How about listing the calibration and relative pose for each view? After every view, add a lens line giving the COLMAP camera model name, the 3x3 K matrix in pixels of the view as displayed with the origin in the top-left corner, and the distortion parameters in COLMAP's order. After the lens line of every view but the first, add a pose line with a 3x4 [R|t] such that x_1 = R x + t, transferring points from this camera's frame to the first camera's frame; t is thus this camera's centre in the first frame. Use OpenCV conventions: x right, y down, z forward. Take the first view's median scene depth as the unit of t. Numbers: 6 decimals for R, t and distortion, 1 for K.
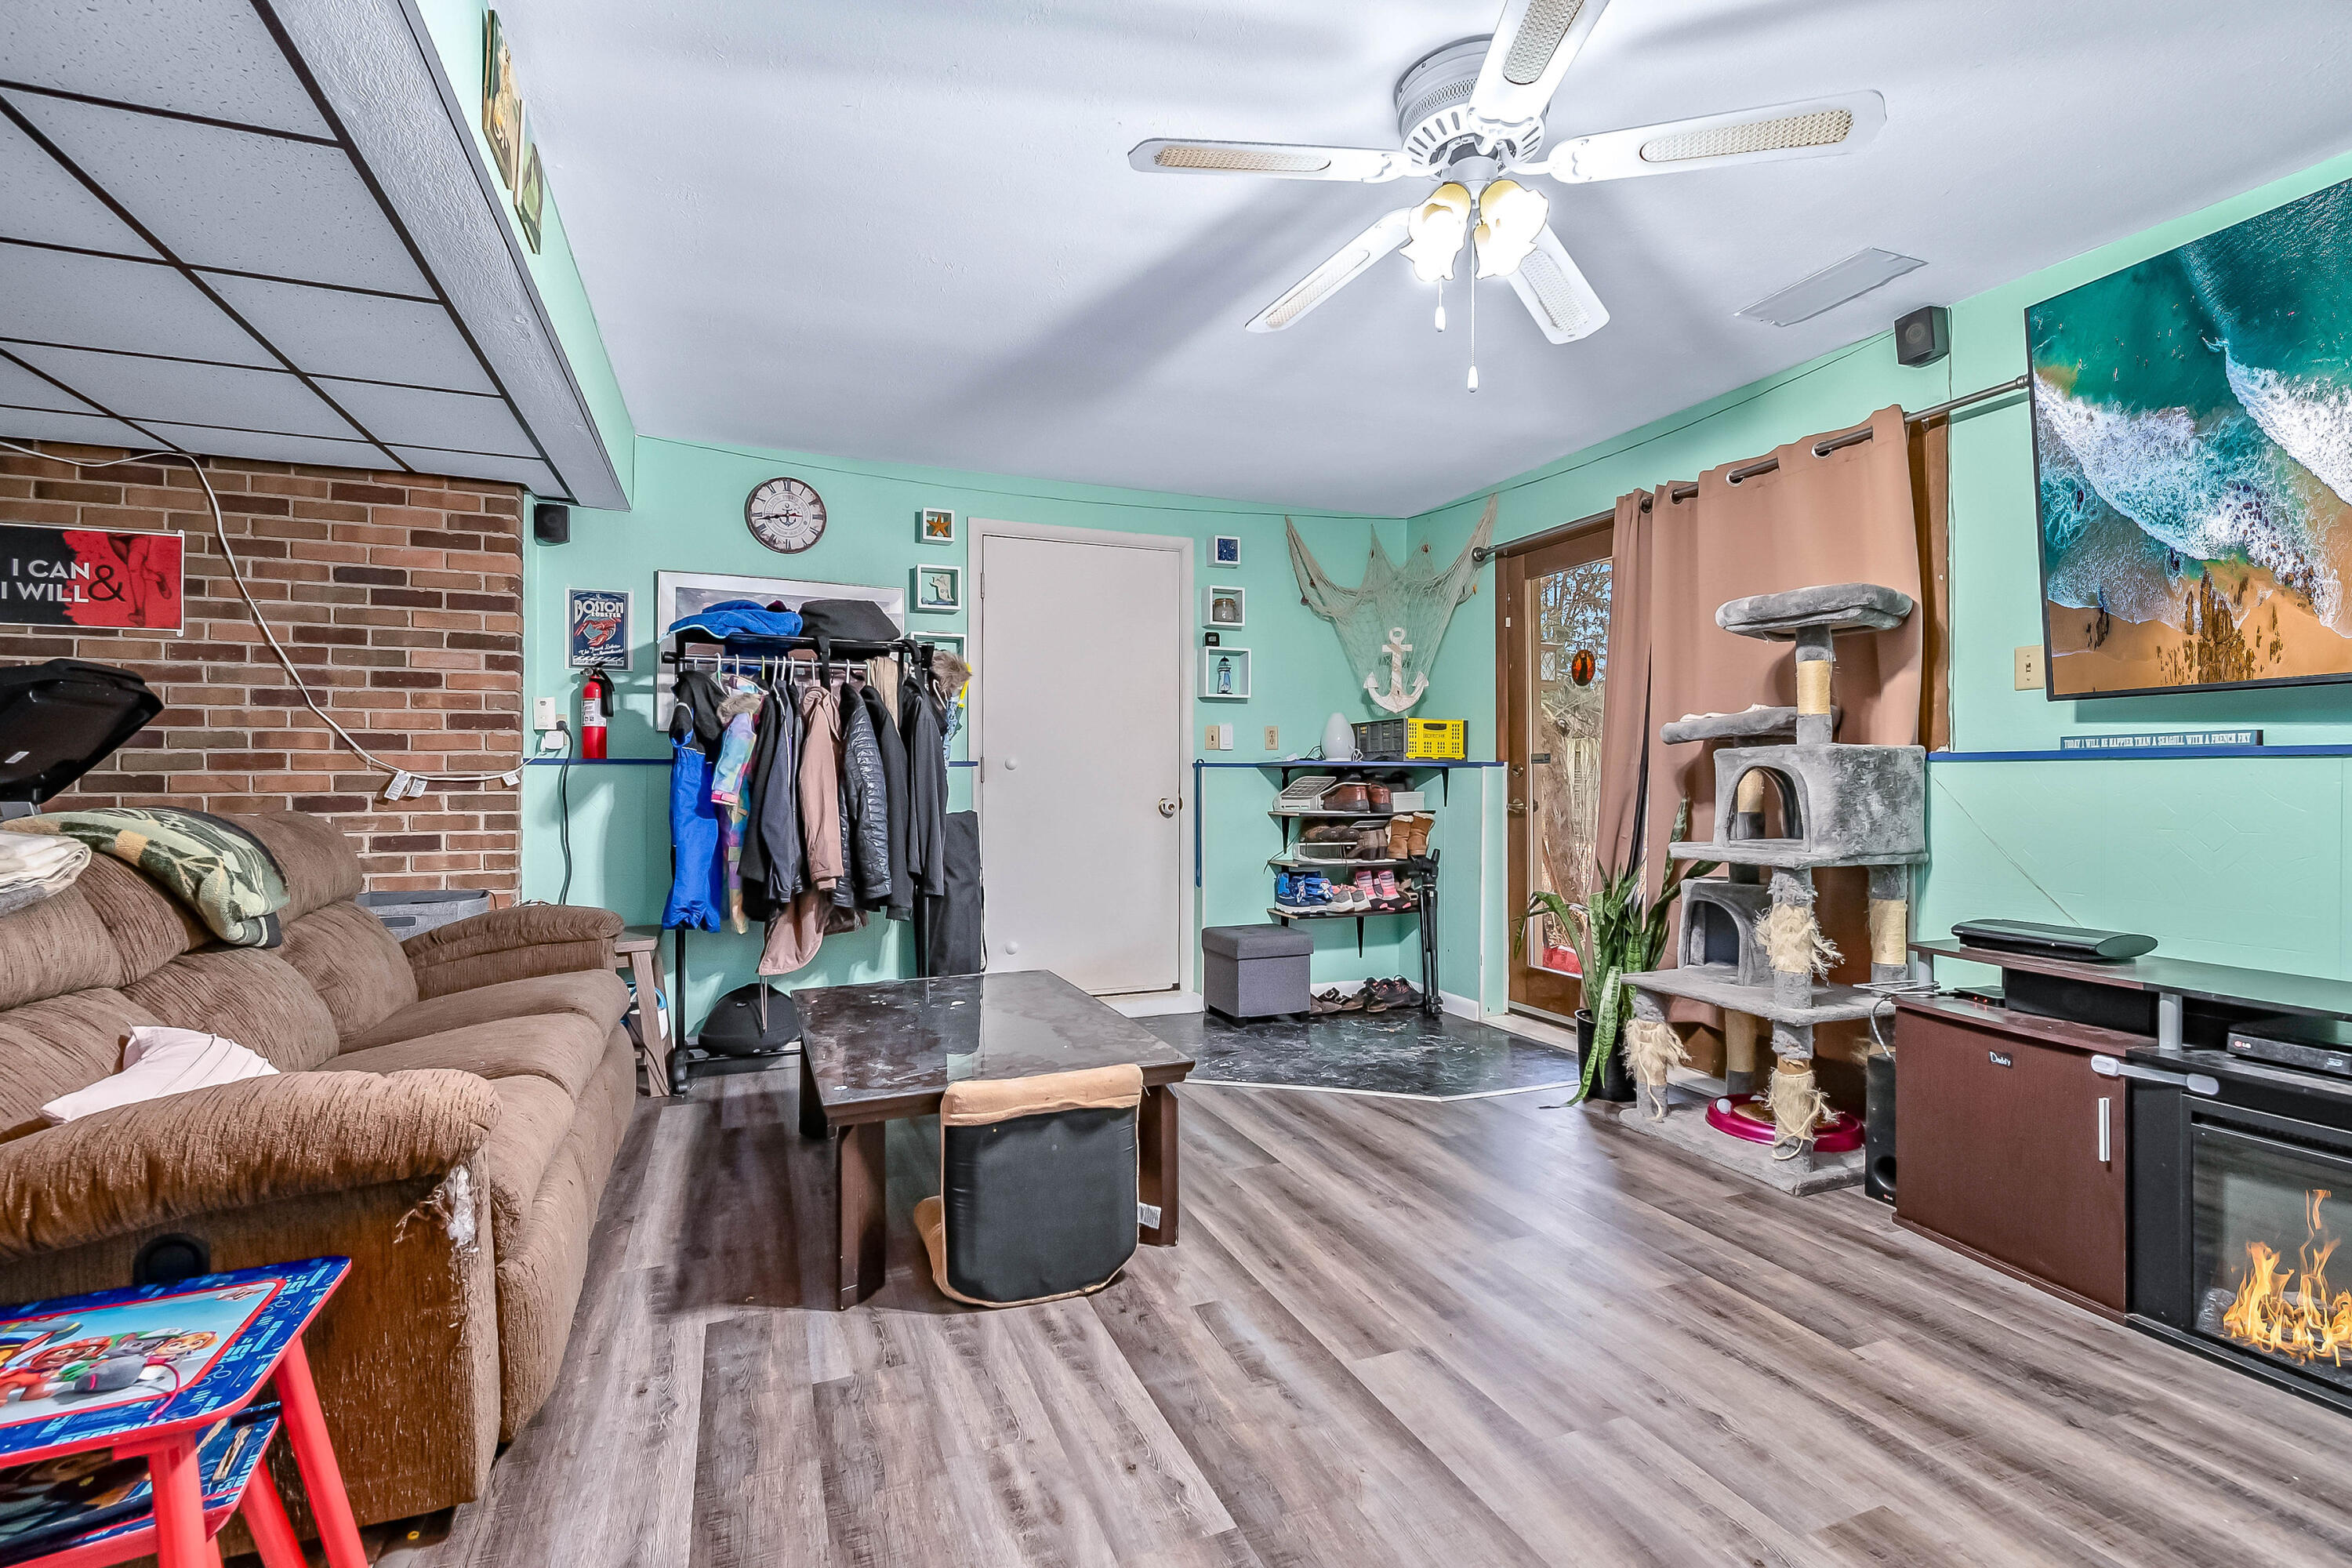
lens RADIAL K [[1068.5, 0, 1169.7], [0, 1068.5, 790.5], [0, 0, 1]] dist [0.001526, -0.004603]
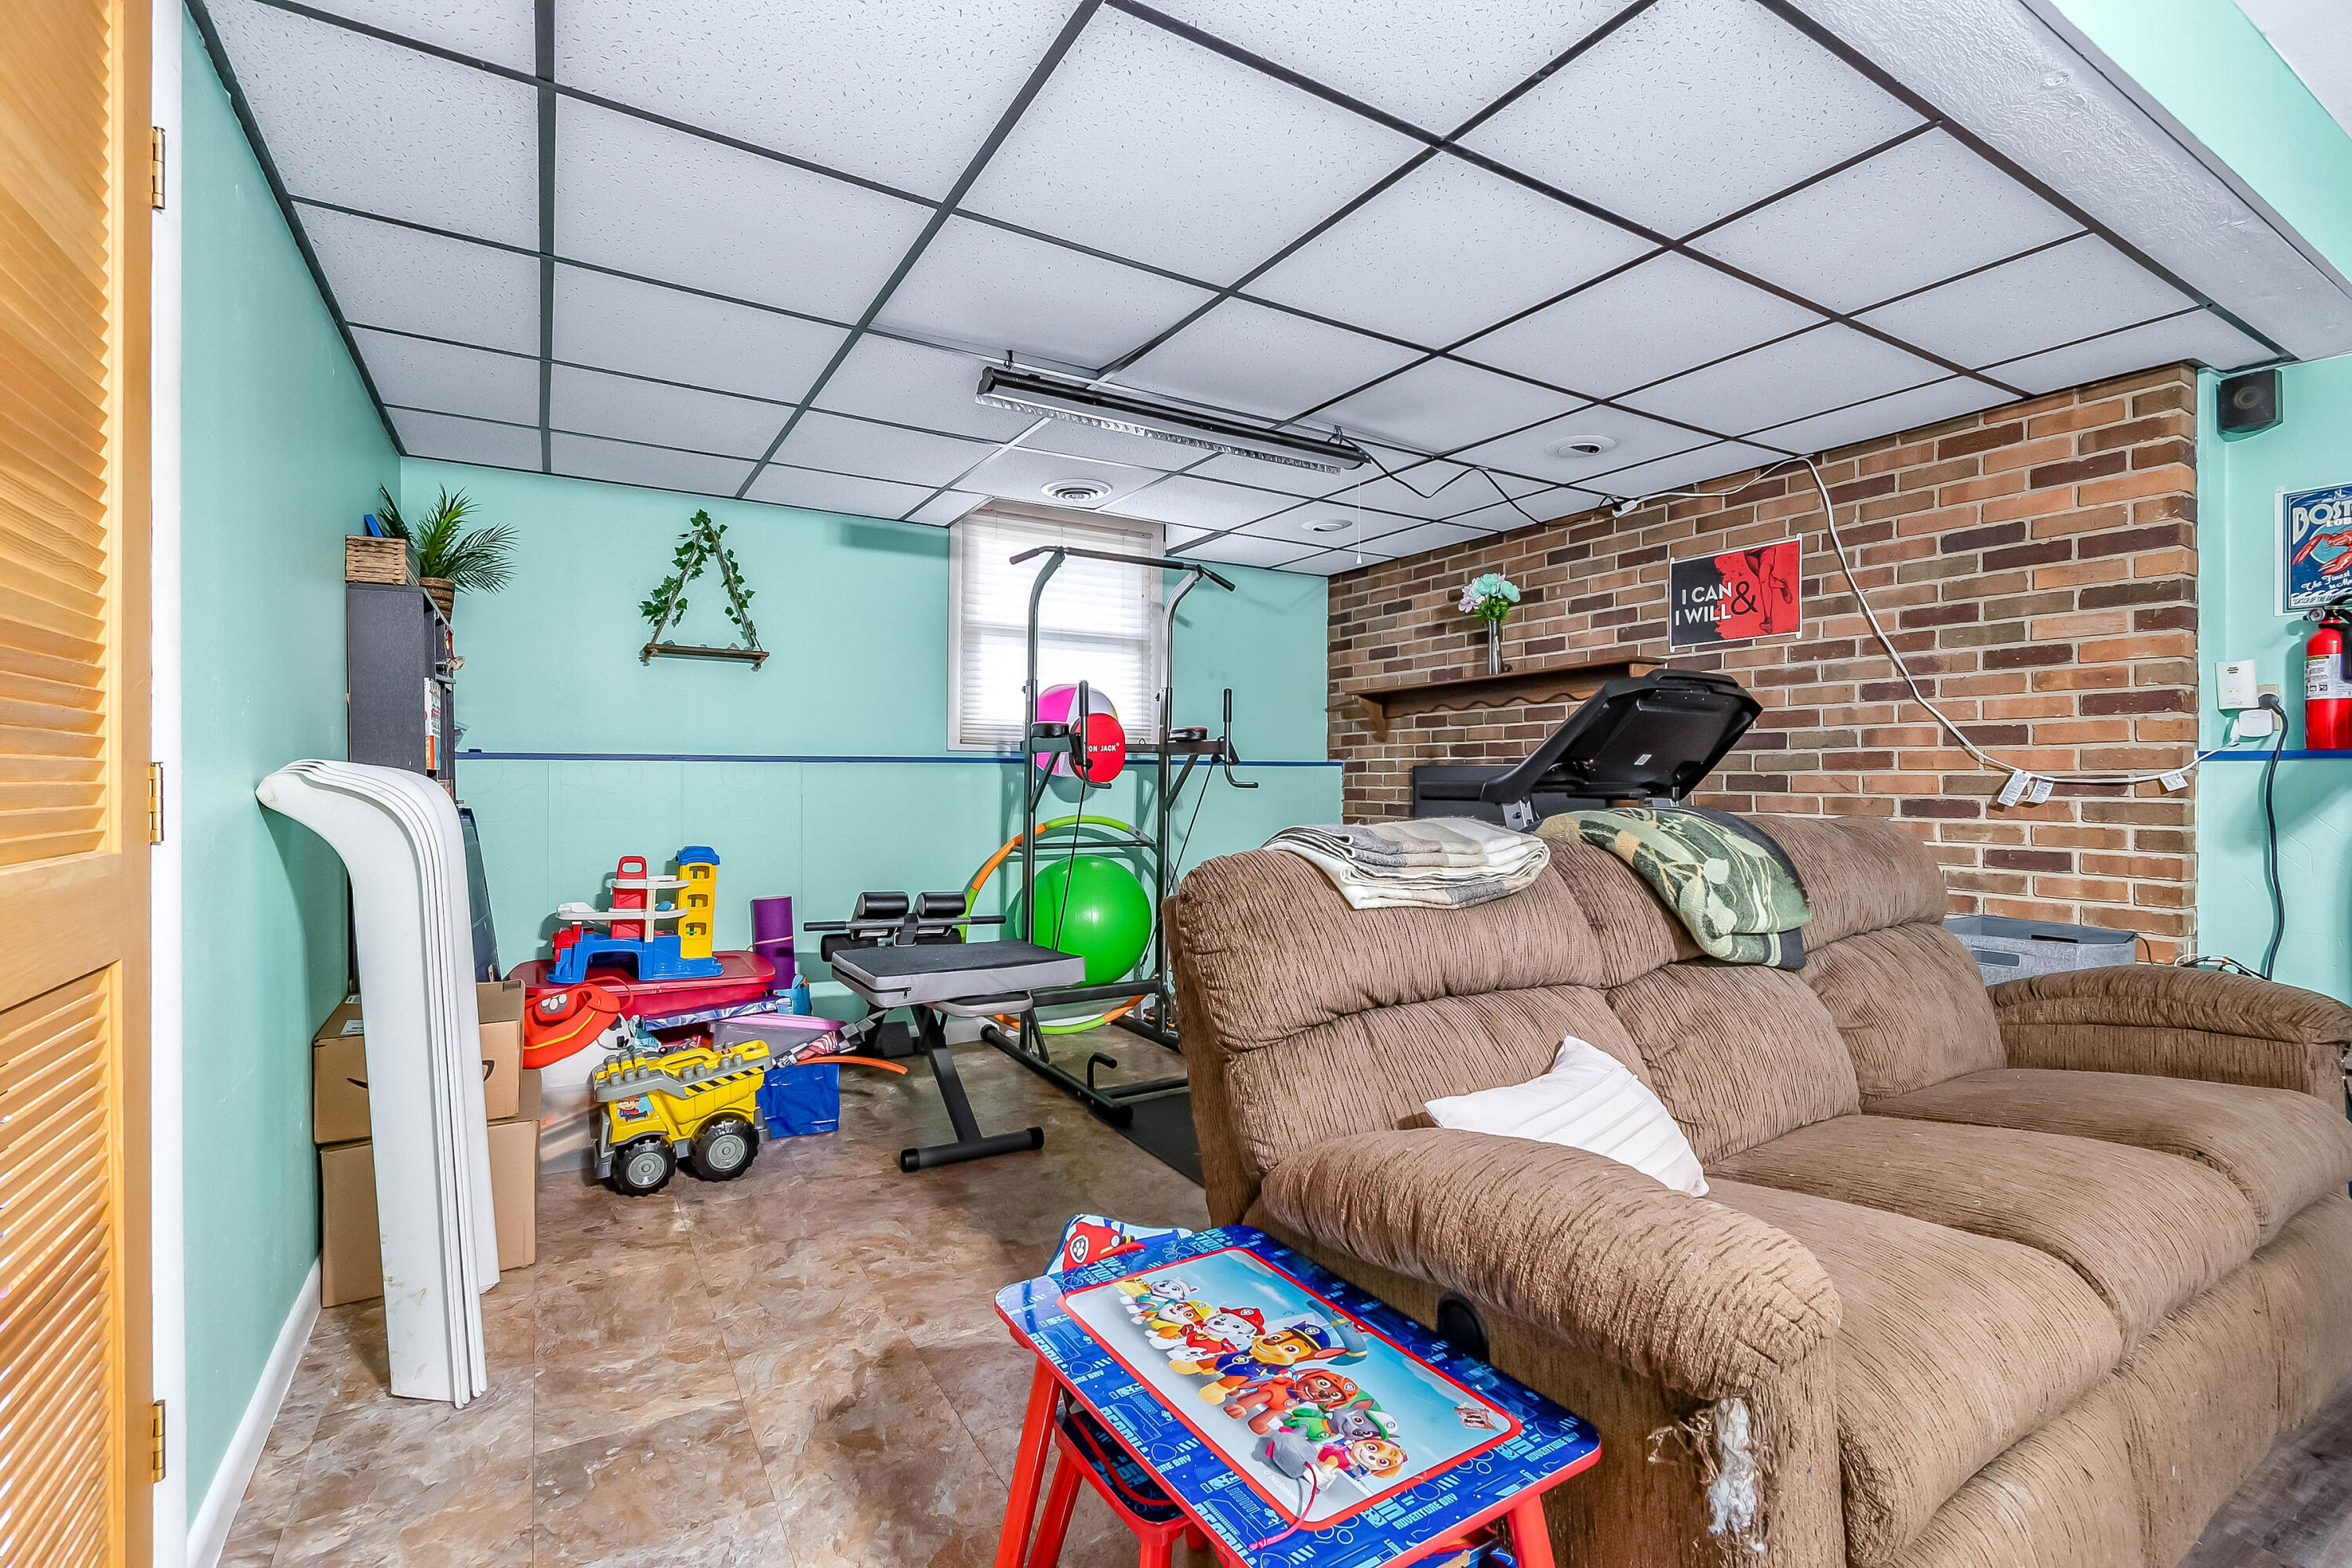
lens RADIAL K [[1046.2, 0, 1176.1], [0, 1046.2, 767.2], [0, 0, 1]] dist [0.005363, -0.004862]
pose [[0.169966, -0.007248, -0.985423, -0.045306], [-0.014226, 0.999851, -0.009807, -0.003718], [0.985347, 0.015686, 0.169837, 0.233402]]
